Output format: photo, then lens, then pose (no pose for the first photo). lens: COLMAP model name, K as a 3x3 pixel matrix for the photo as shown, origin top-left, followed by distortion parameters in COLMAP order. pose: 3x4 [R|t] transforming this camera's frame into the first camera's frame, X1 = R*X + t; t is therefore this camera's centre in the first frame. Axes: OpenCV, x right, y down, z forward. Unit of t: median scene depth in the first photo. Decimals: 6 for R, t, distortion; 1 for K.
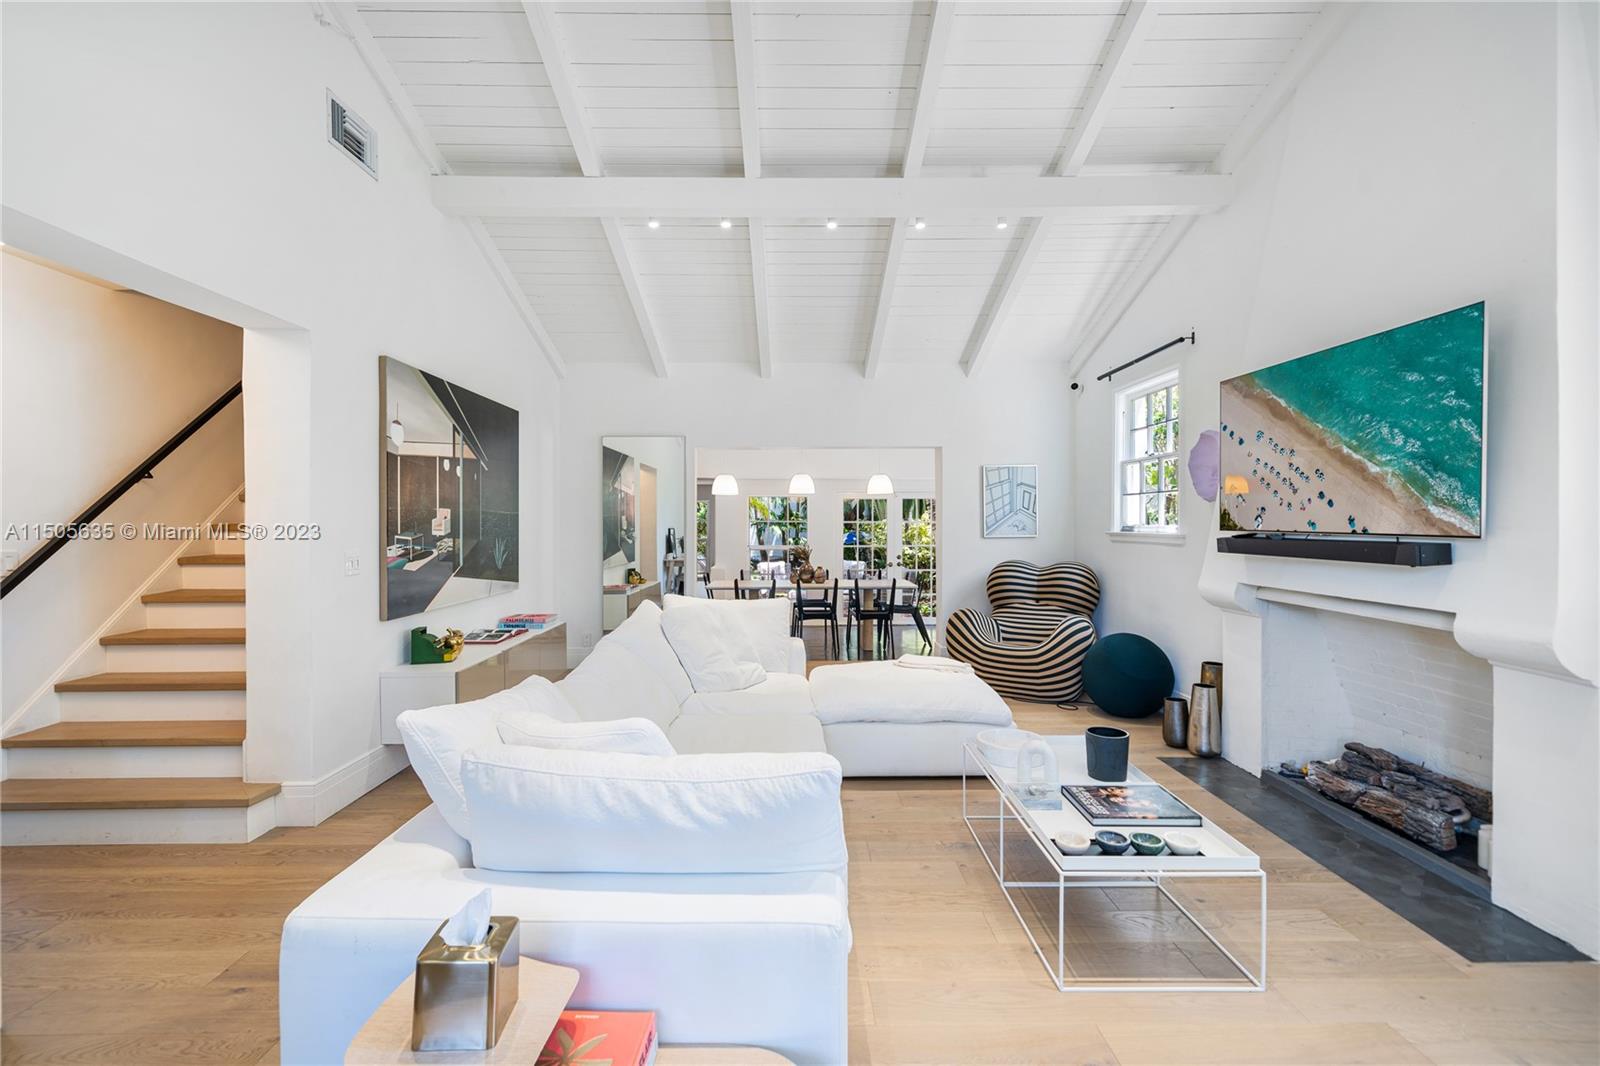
lens RADIAL K [[702.3, 0, 800.0], [0, 702.3, 533.0], [0, 0, 1]] dist [-0.000897, 0.000141]
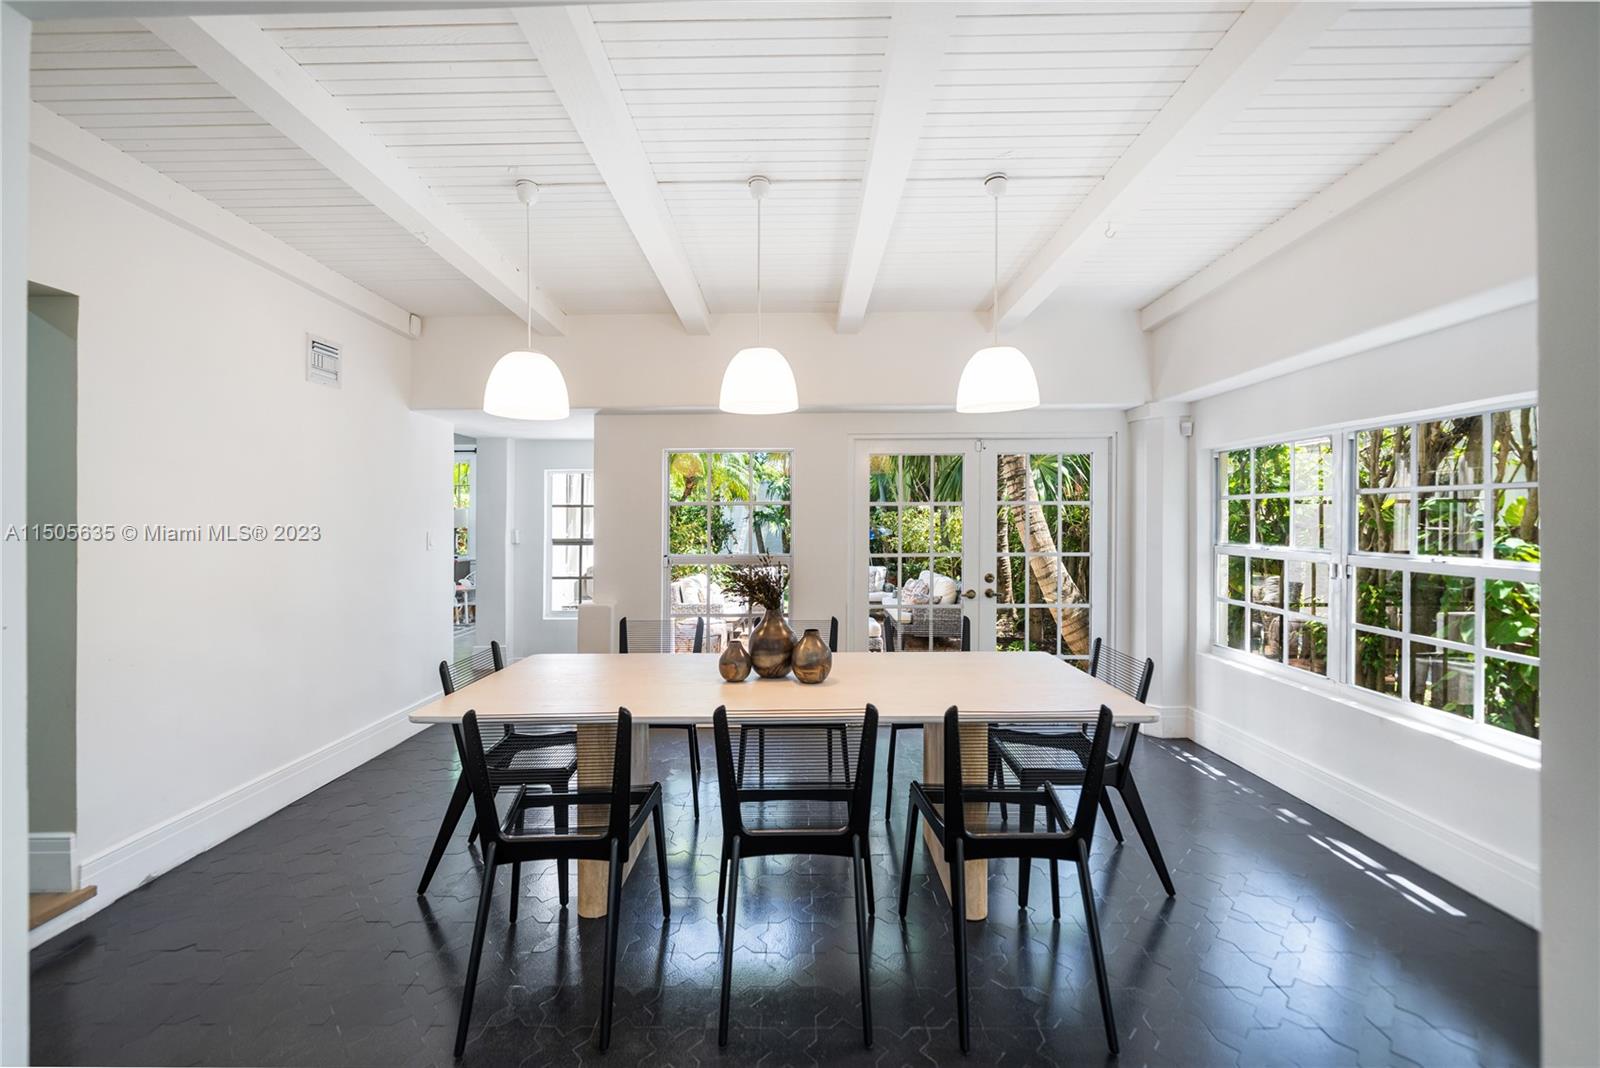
lens RADIAL K [[630.1, 0, 800.0], [0, 630.1, 534.0], [0, 0, 1]] dist [0.000164, -0.000020]
pose [[0.999740, -0.001691, -0.022746, 0.067935], [0.001784, 0.999990, 0.004041, 0.006996], [0.022739, -0.004080, 0.999733, 1.638532]]
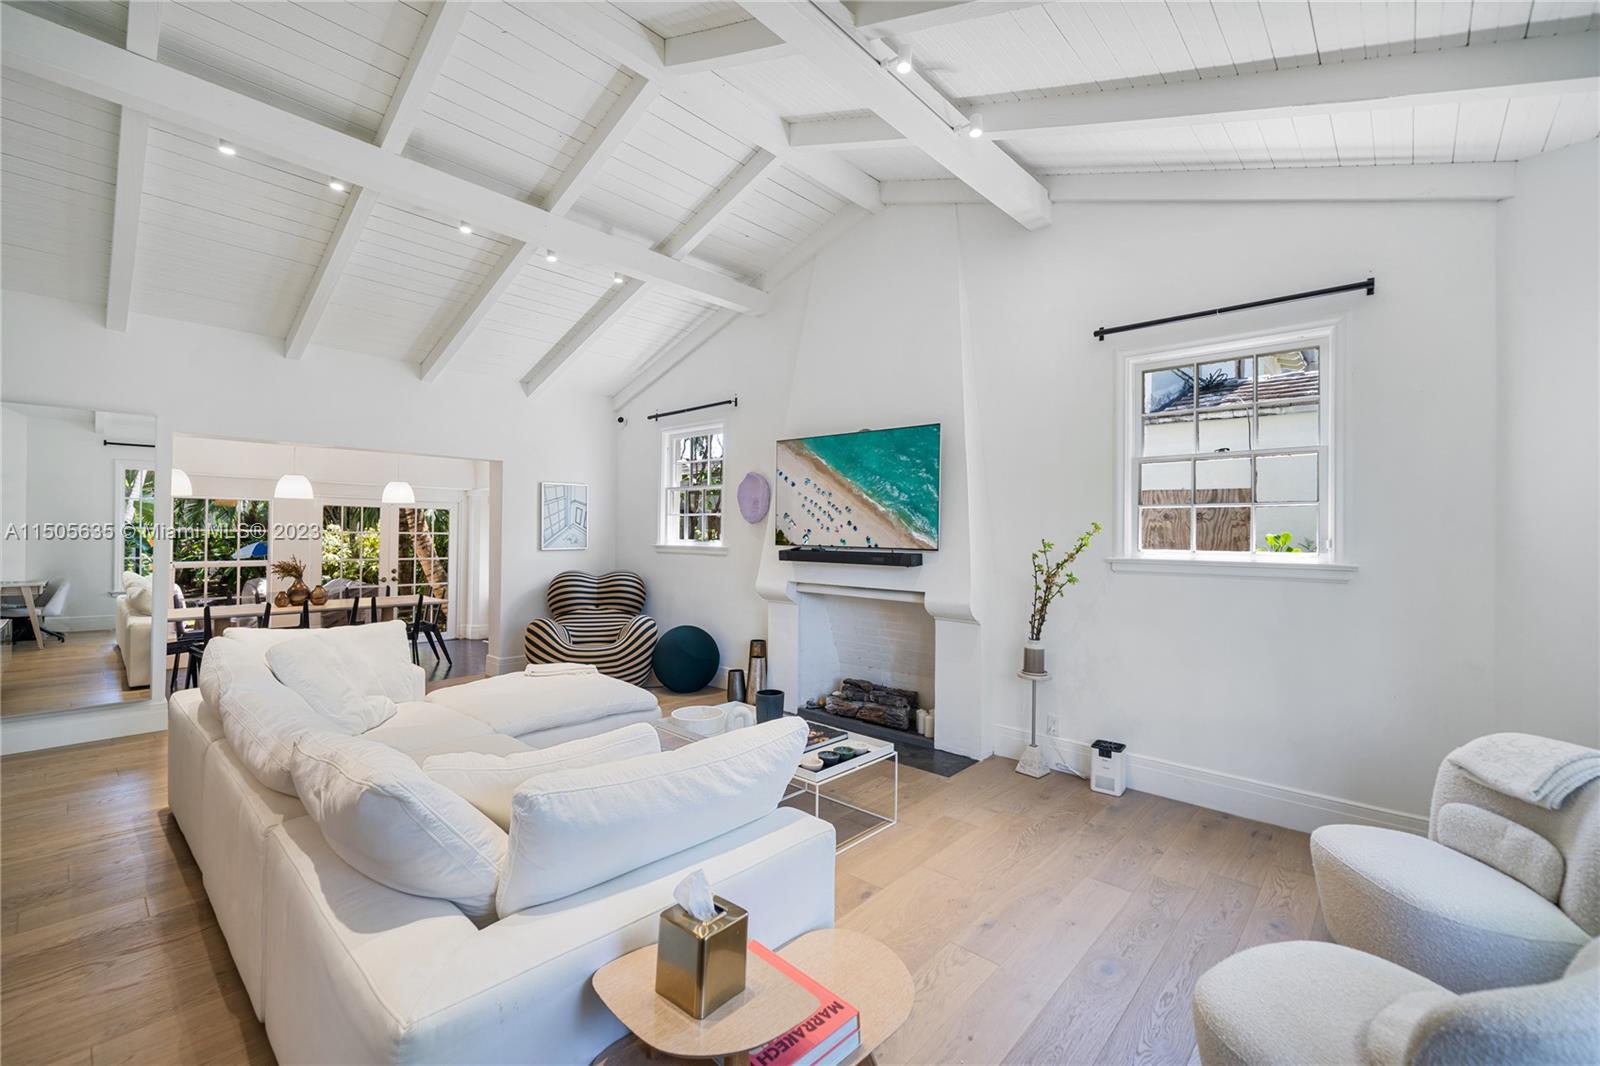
lens RADIAL K [[669.1, 0, 800.0], [0, 669.1, 533.0], [0, 0, 1]] dist [0.001567, 0.000111]
pose [[0.677948, 0.010559, 0.735034, -0.406302], [0.000041, 0.999896, -0.014402, -0.009064], [-0.735109, 0.009794, 0.677878, 0.051145]]
